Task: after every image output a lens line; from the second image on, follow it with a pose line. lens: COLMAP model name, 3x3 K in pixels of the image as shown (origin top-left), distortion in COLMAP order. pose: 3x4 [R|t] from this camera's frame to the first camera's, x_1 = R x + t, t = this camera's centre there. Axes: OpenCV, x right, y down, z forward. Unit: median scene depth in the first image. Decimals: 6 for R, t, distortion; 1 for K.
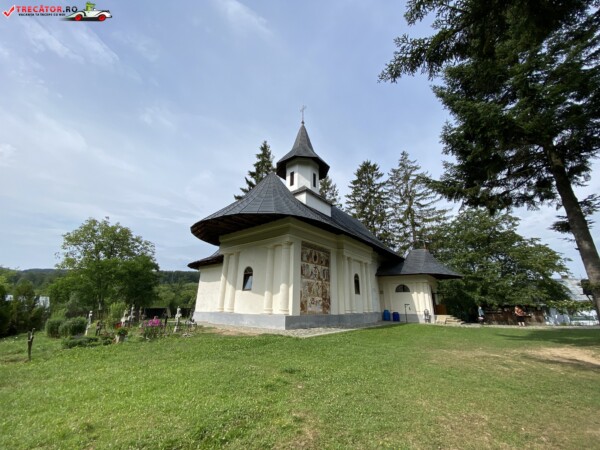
lens RADIAL K [[241.5, 0, 297.7], [0, 241.5, 220.7], [0, 0, 1]] dist [0.010719, -0.008883]
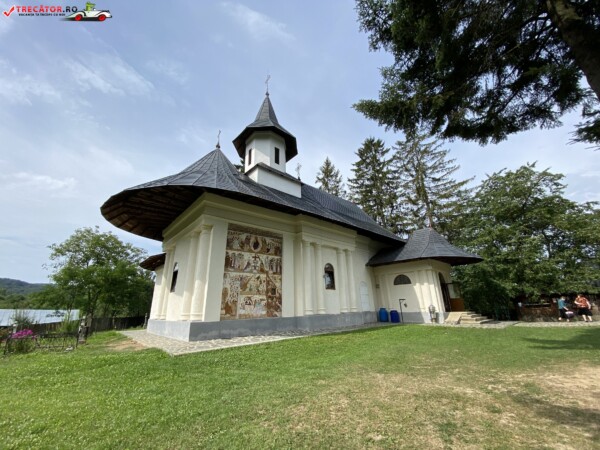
lens RADIAL K [[241.5, 0, 302.1], [0, 241.5, 223.5], [0, 0, 1]] dist [0.010719, -0.008883]
pose [[0.987022, -0.087990, -0.134331, 0.241027], [0.088476, 0.996076, -0.002359, 0.073497], [0.134011, -0.009557, 0.990934, 0.186429]]
